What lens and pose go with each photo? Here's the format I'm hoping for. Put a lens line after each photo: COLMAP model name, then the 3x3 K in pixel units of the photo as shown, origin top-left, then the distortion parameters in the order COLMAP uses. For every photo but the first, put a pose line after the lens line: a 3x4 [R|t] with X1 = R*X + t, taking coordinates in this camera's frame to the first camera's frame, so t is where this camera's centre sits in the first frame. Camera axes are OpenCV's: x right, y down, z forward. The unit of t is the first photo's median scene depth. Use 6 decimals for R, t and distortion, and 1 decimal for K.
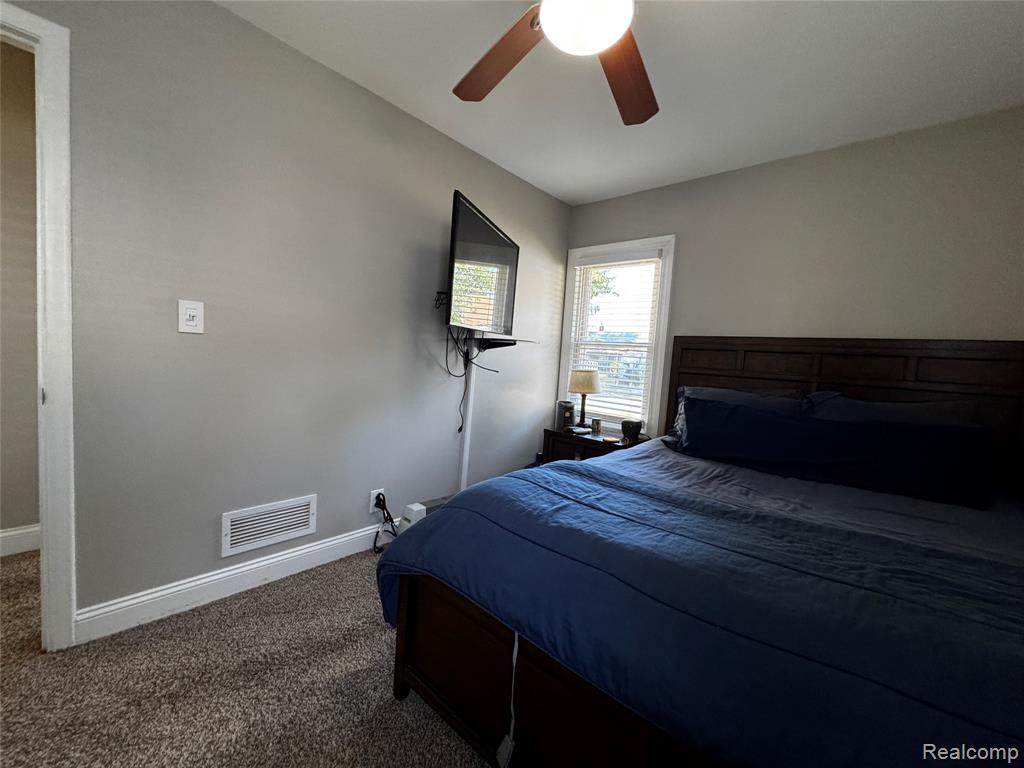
lens RADIAL K [[418.2, 0, 518.7], [0, 418.2, 383.9], [0, 0, 1]] dist [-0.001843, -0.000347]
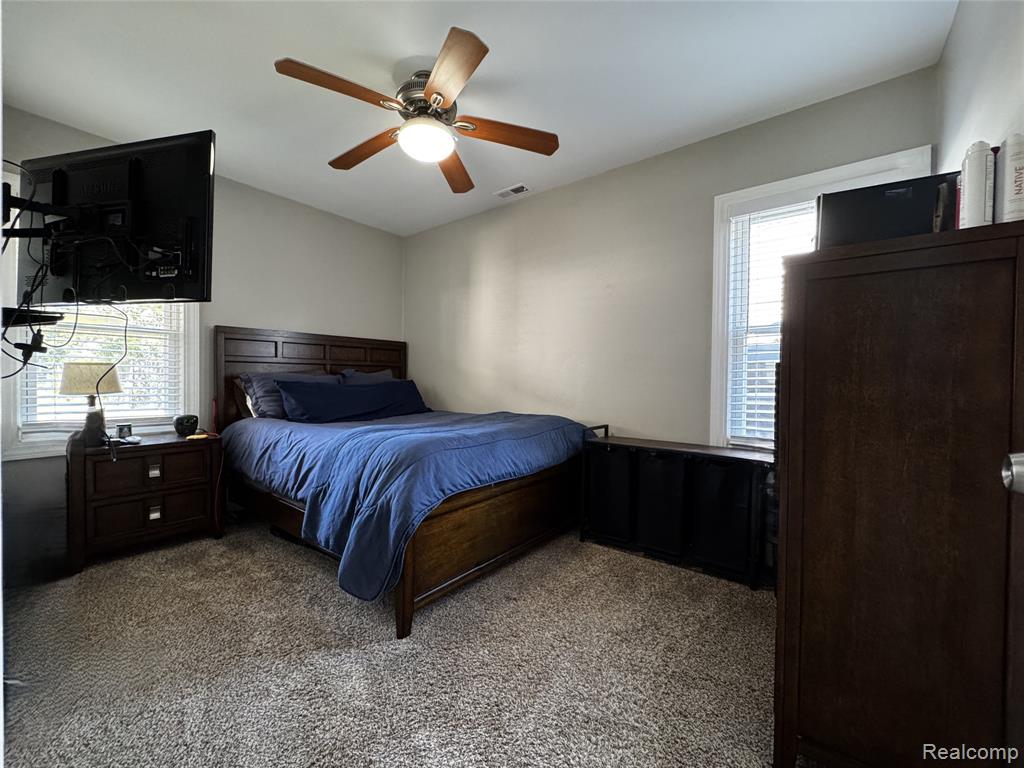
lens RADIAL K [[418.2, 0, 518.7], [0, 418.2, 383.9], [0, 0, 1]] dist [-0.001843, -0.000347]
pose [[-0.078788, -0.075810, 0.994005, -0.703115], [0.057725, 0.995084, 0.080468, -0.013433], [-0.995219, 0.063719, -0.074025, 0.361858]]
